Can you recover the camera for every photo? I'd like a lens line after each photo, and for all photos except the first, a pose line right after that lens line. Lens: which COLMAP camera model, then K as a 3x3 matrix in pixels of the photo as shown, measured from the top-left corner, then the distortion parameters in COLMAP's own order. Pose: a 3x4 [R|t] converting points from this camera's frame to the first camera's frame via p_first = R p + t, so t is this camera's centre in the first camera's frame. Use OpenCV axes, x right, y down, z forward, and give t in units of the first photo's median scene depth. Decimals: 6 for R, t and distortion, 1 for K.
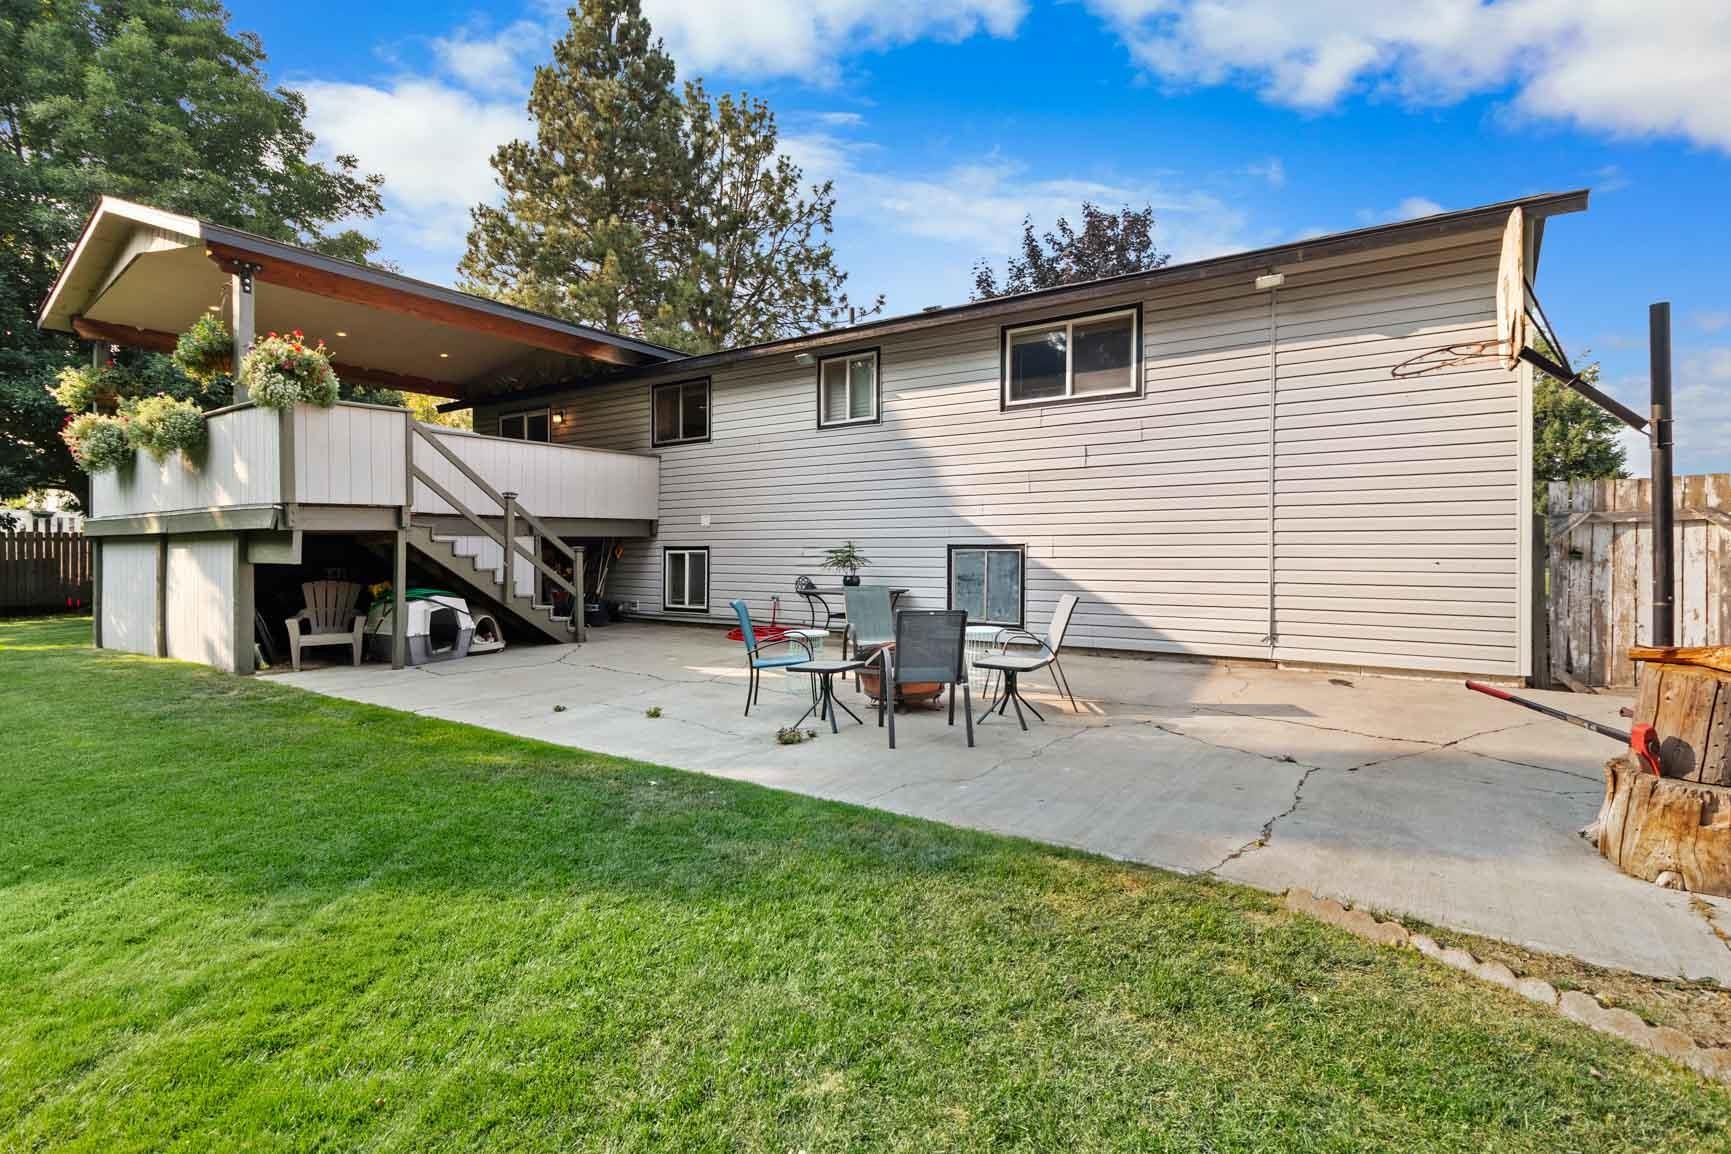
lens RADIAL K [[814.4, 0, 867.7], [0, 814.4, 566.9], [0, 0, 1]] dist [0.005192, 0.000401]
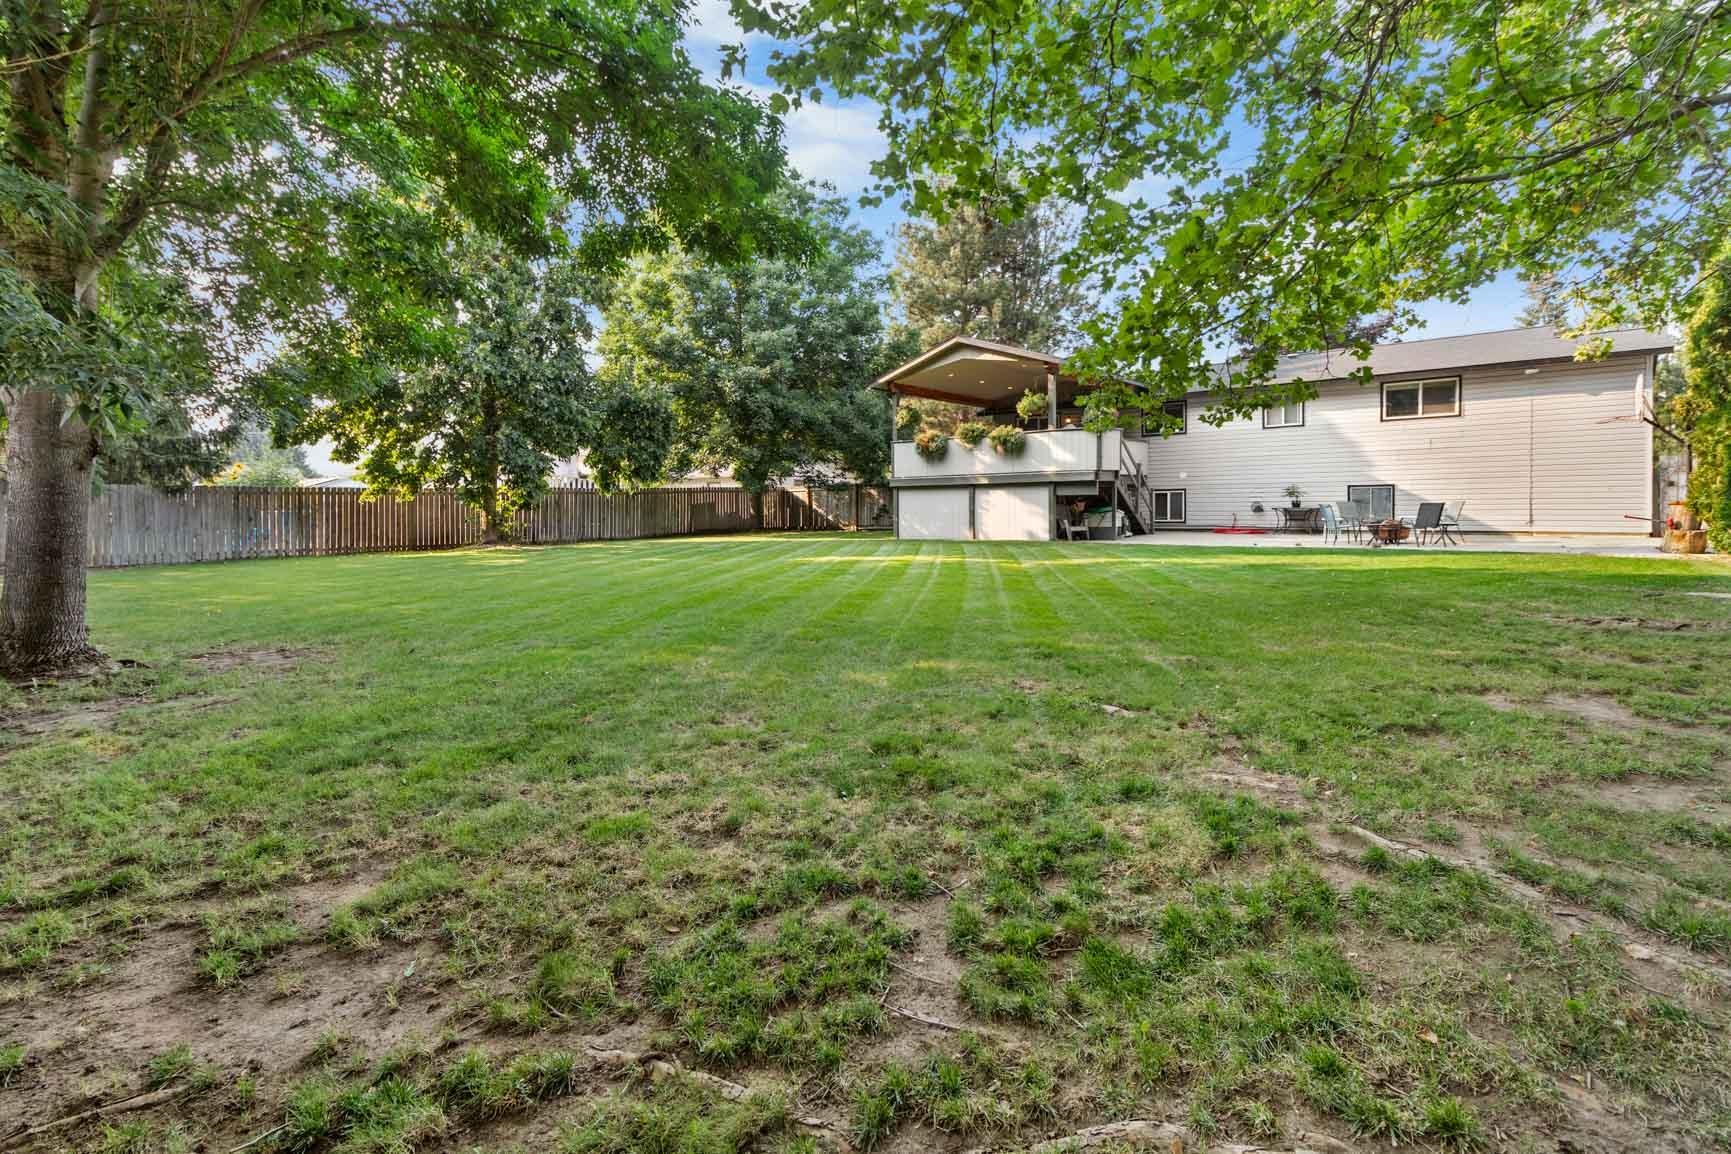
lens RADIAL K [[814.4, 0, 850.4], [0, 814.4, 522.3], [0, 0, 1]] dist [0.005192, 0.000401]
pose [[0.995094, -0.007037, -0.098683, -1.053590], [0.007299, 0.999971, 0.002299, 0.059449], [0.098664, -0.003008, 0.995116, -1.322421]]
